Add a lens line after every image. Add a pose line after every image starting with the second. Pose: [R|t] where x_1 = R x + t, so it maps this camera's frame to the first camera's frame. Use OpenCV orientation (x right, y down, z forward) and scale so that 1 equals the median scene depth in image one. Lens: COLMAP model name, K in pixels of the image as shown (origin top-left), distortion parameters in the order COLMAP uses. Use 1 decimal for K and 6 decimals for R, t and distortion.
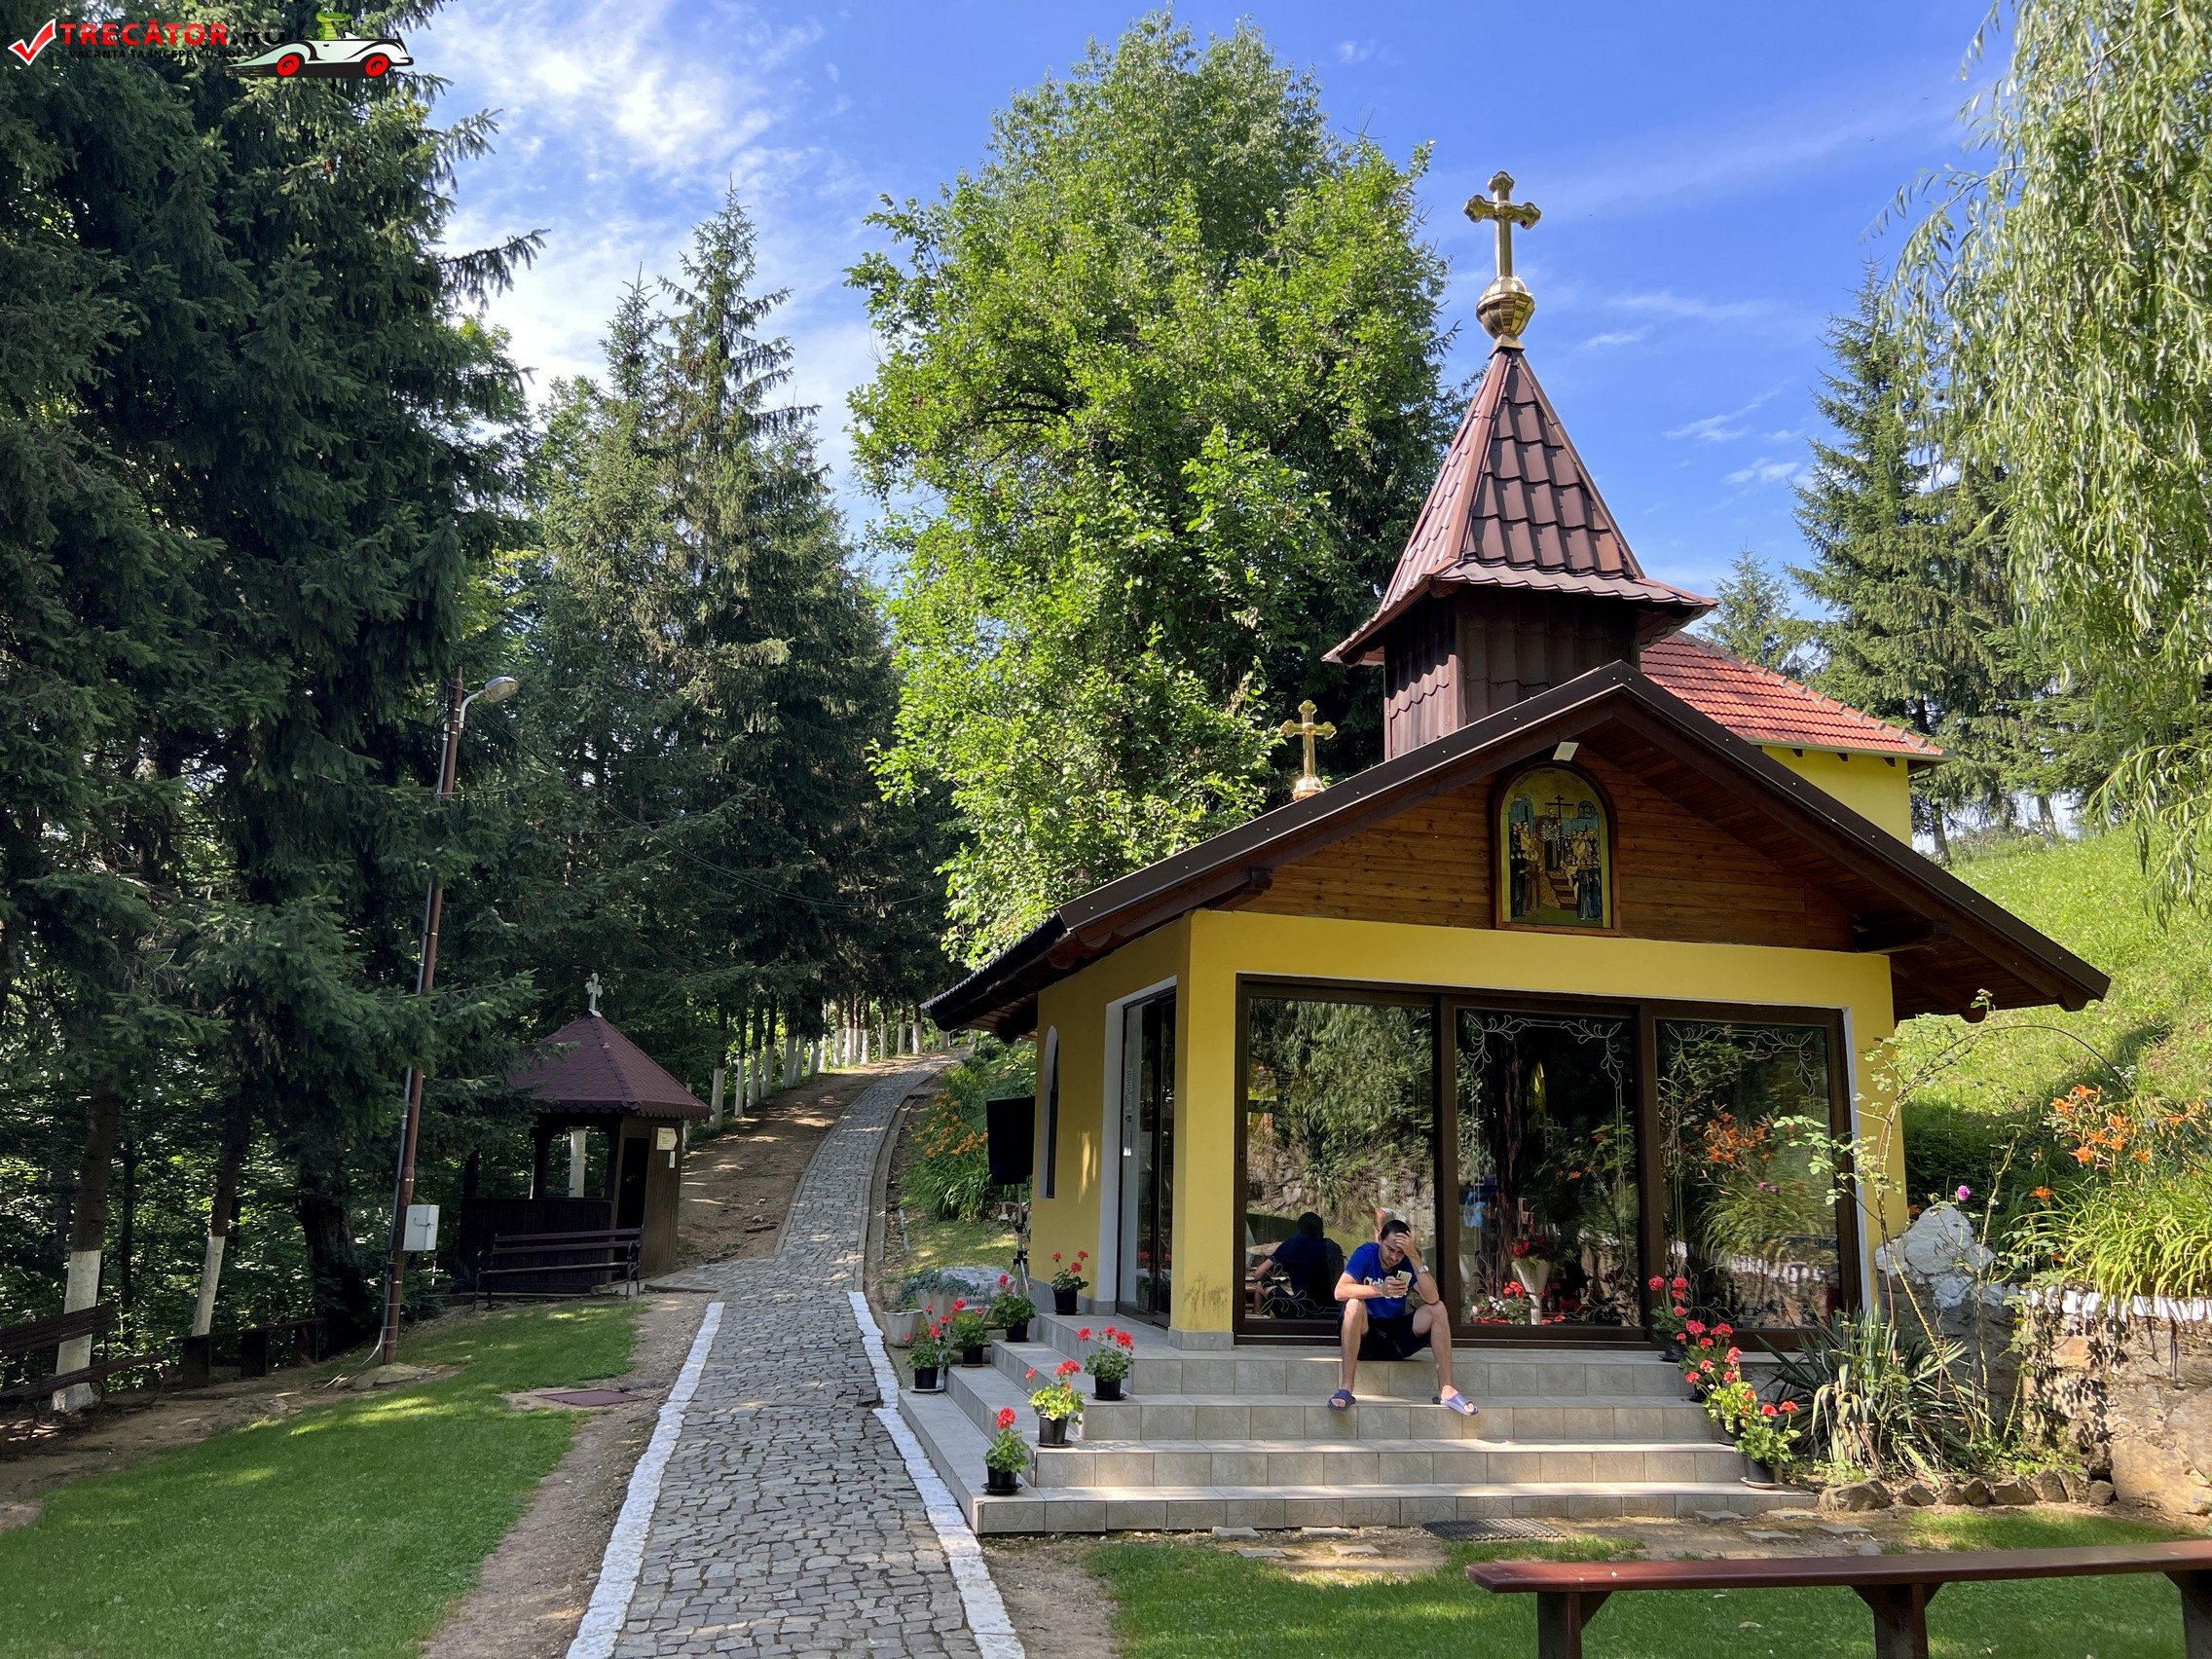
lens RADIAL K [[1679.6, 0, 1097.2], [0, 1679.6, 828.1], [0, 0, 1]] dist [0.067656, -0.088540]
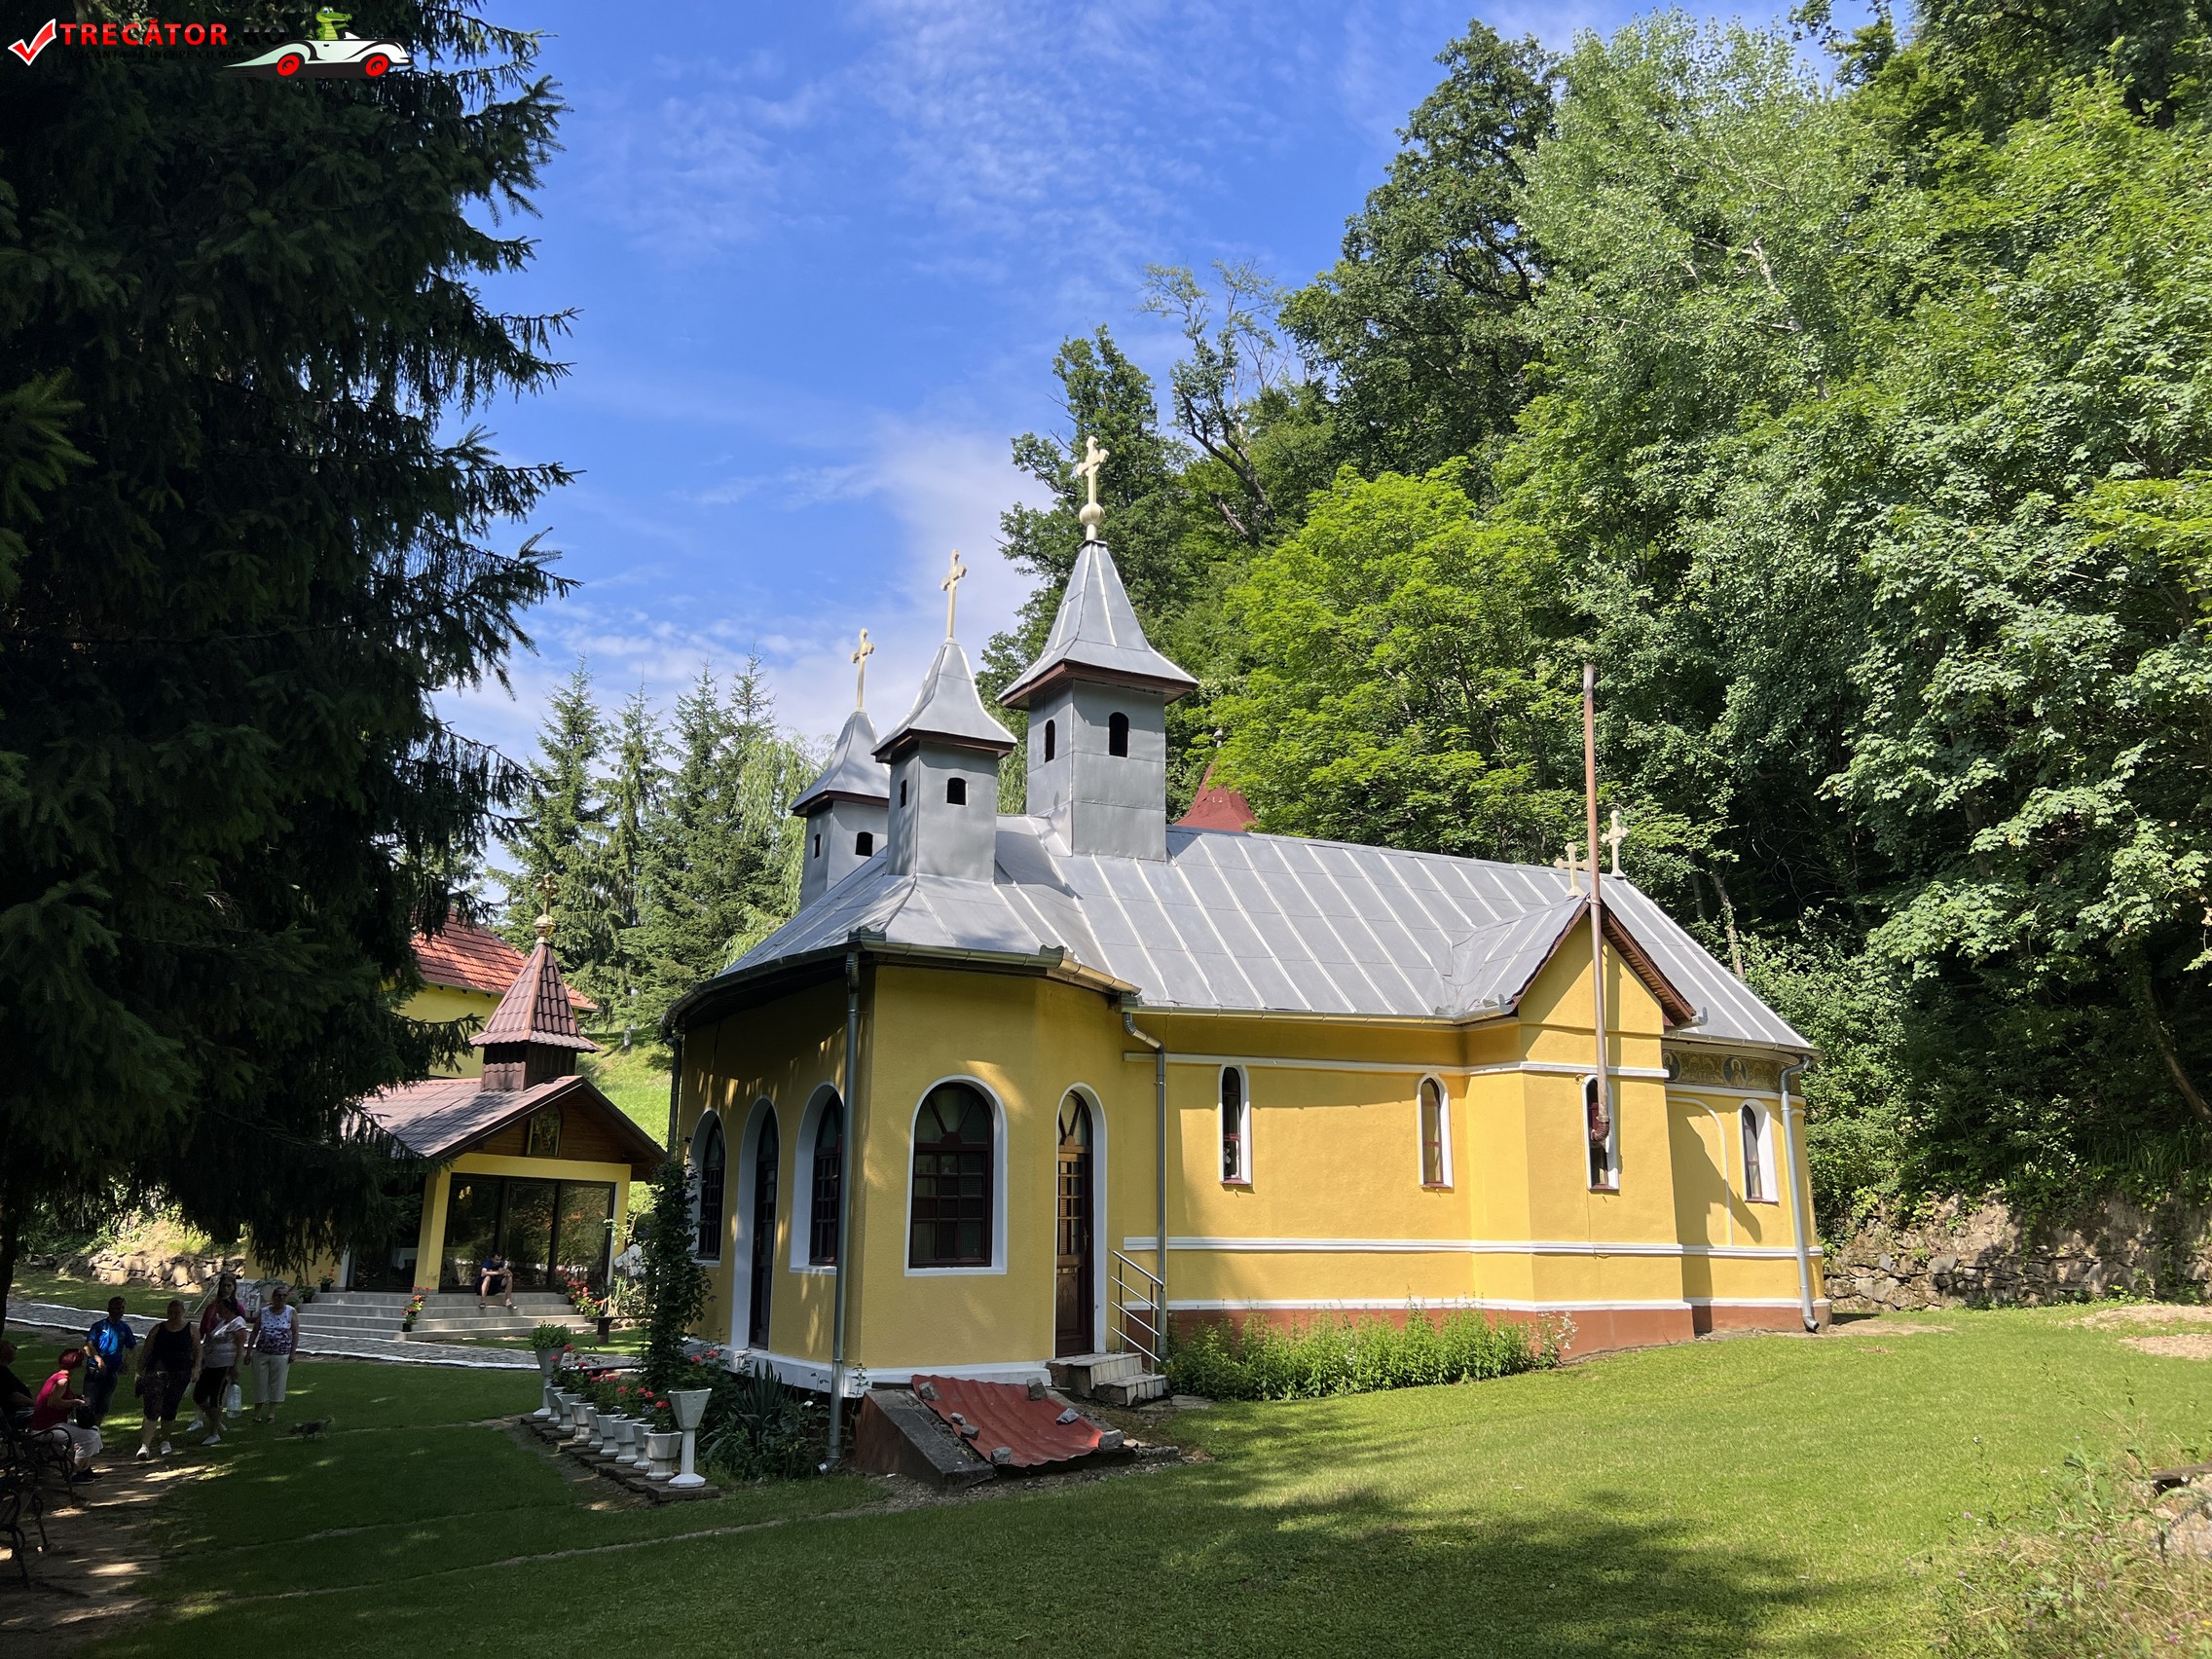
lens RADIAL K [[1679.6, 0, 1097.2], [0, 1679.6, 828.1], [0, 0, 1]] dist [0.067656, -0.088540]
pose [[0.667294, 0.170381, 0.725045, -1.252983], [-0.154833, 0.983949, -0.088722, -0.371250], [-0.728523, -0.053057, 0.682963, -1.630585]]
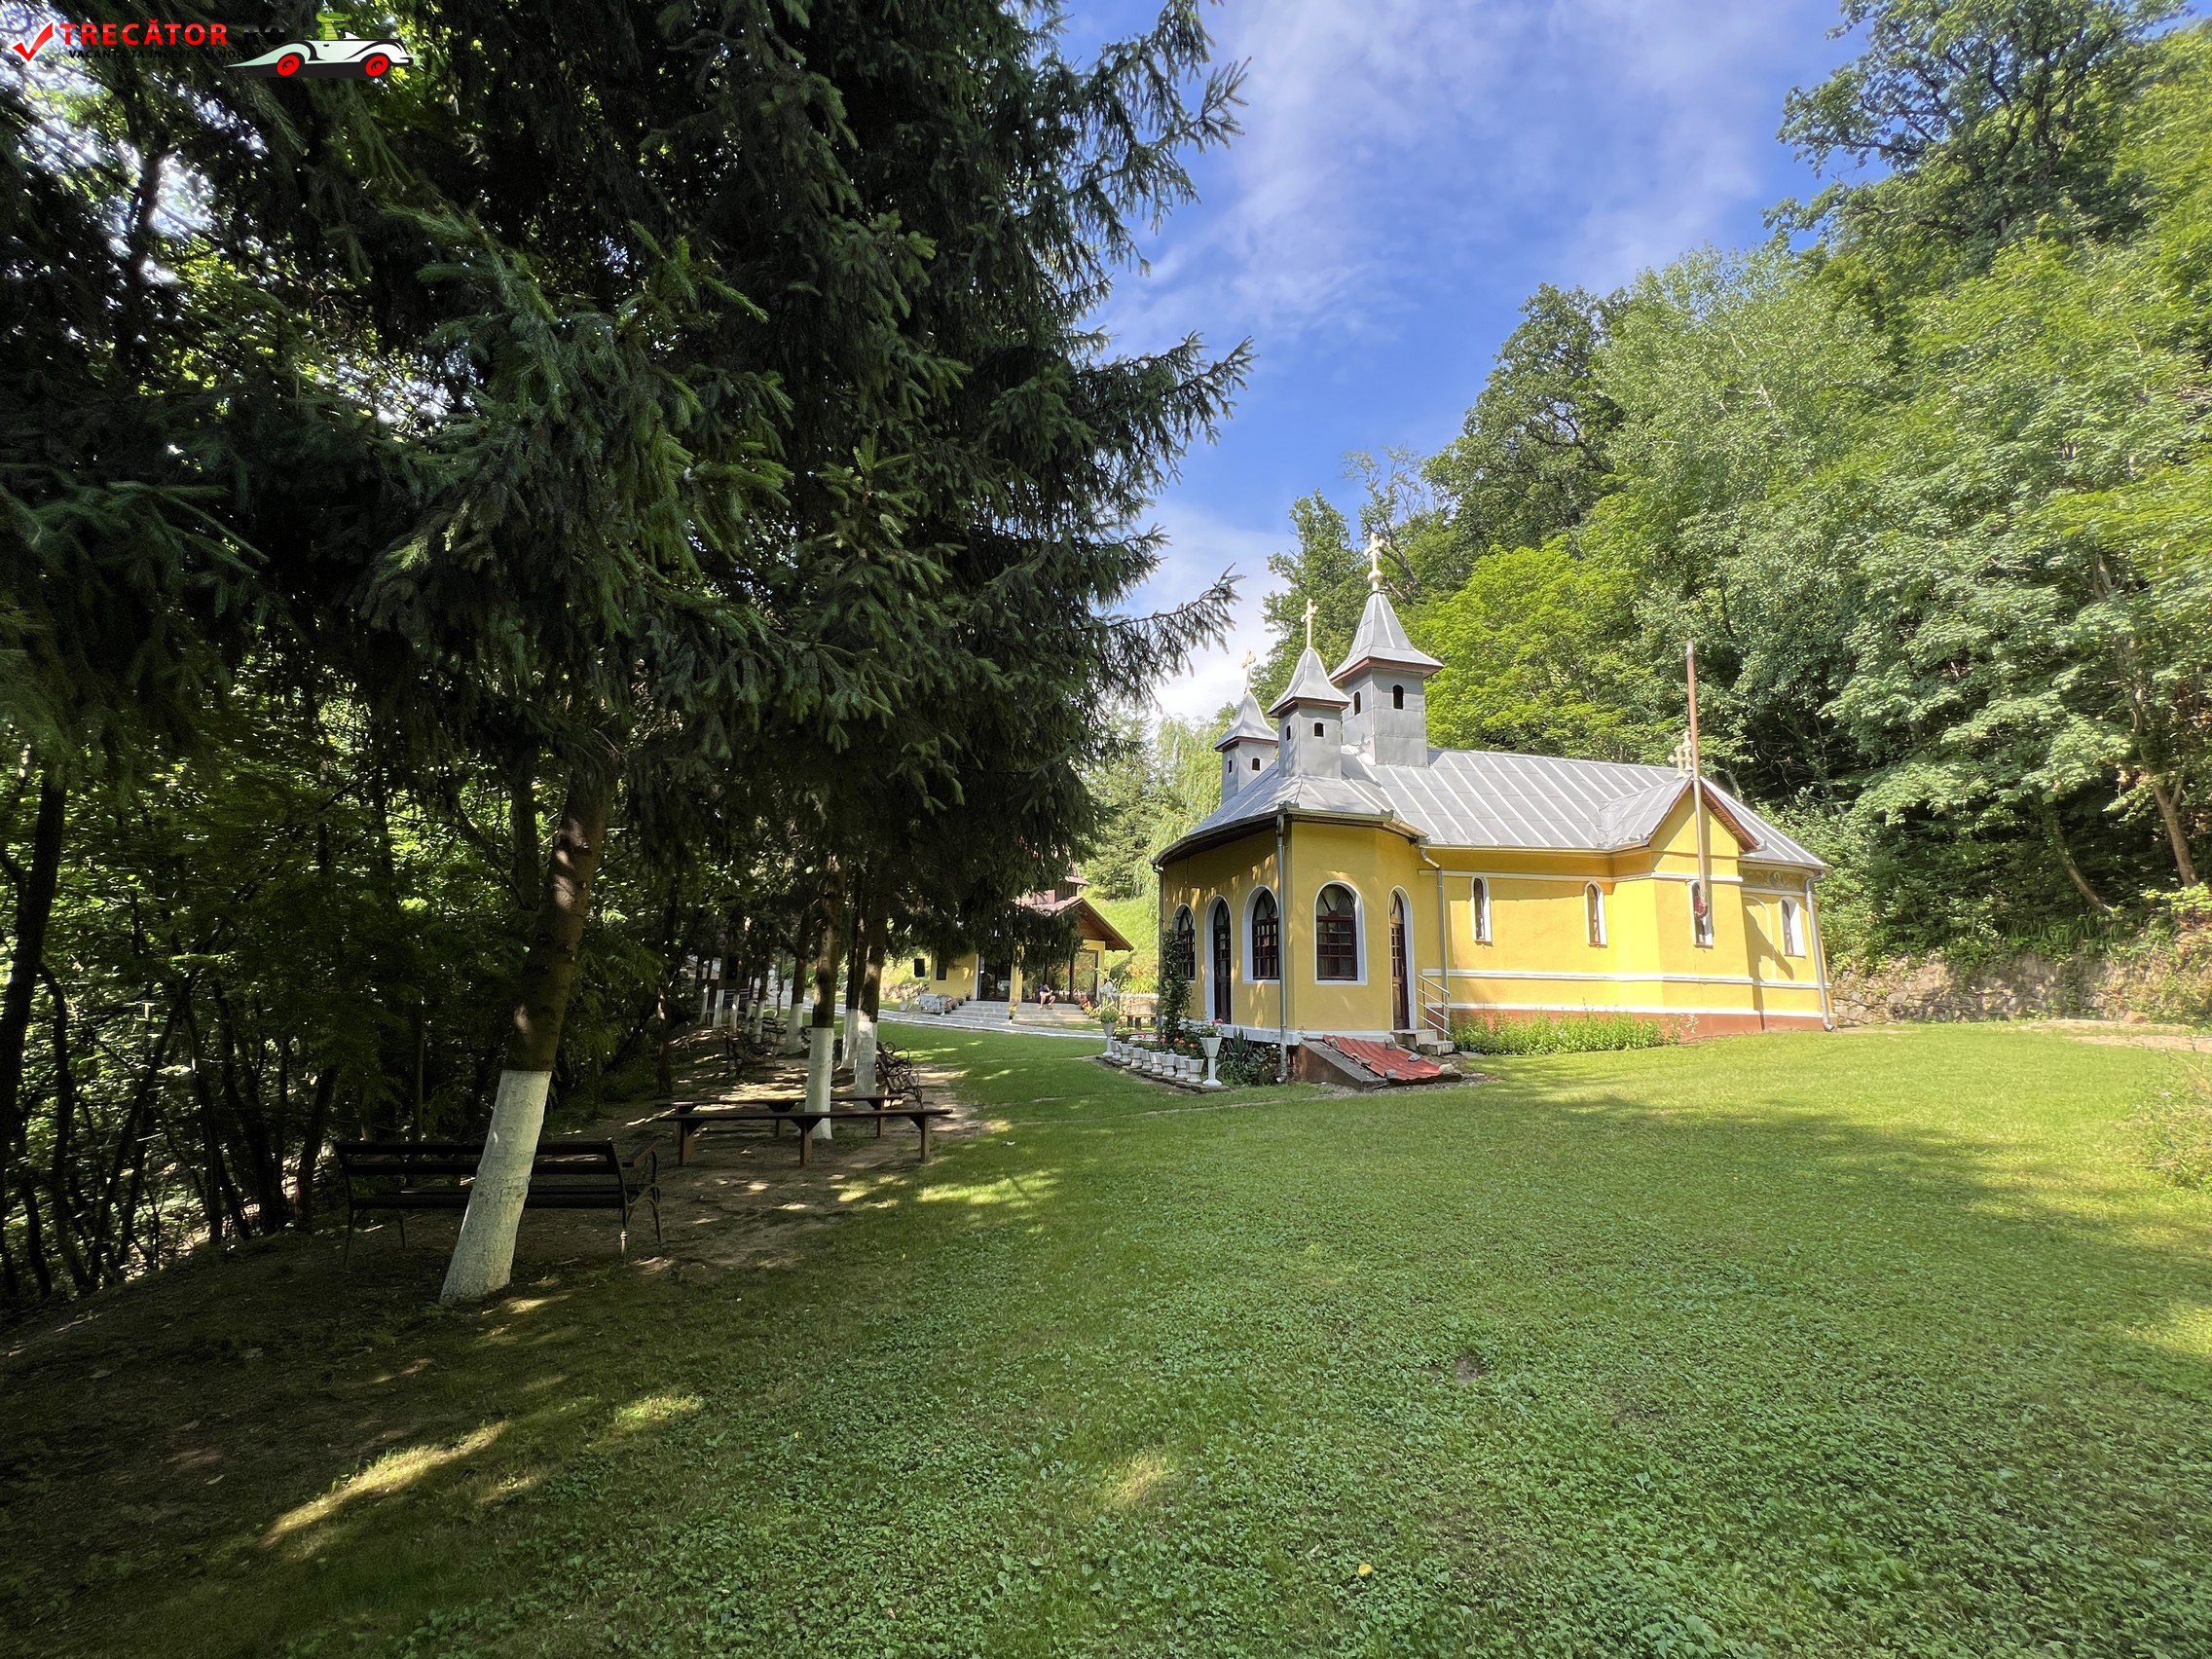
lens RADIAL K [[895.2, 0, 1106.0], [0, 895.2, 829.5], [0, 0, 1]] dist [-0.000653, 0.000290]
pose [[0.812918, 0.109034, 0.572080, -1.351914], [-0.133589, 0.991036, 0.000943, -0.315549], [-0.566850, -0.077190, 0.820197, -1.542372]]
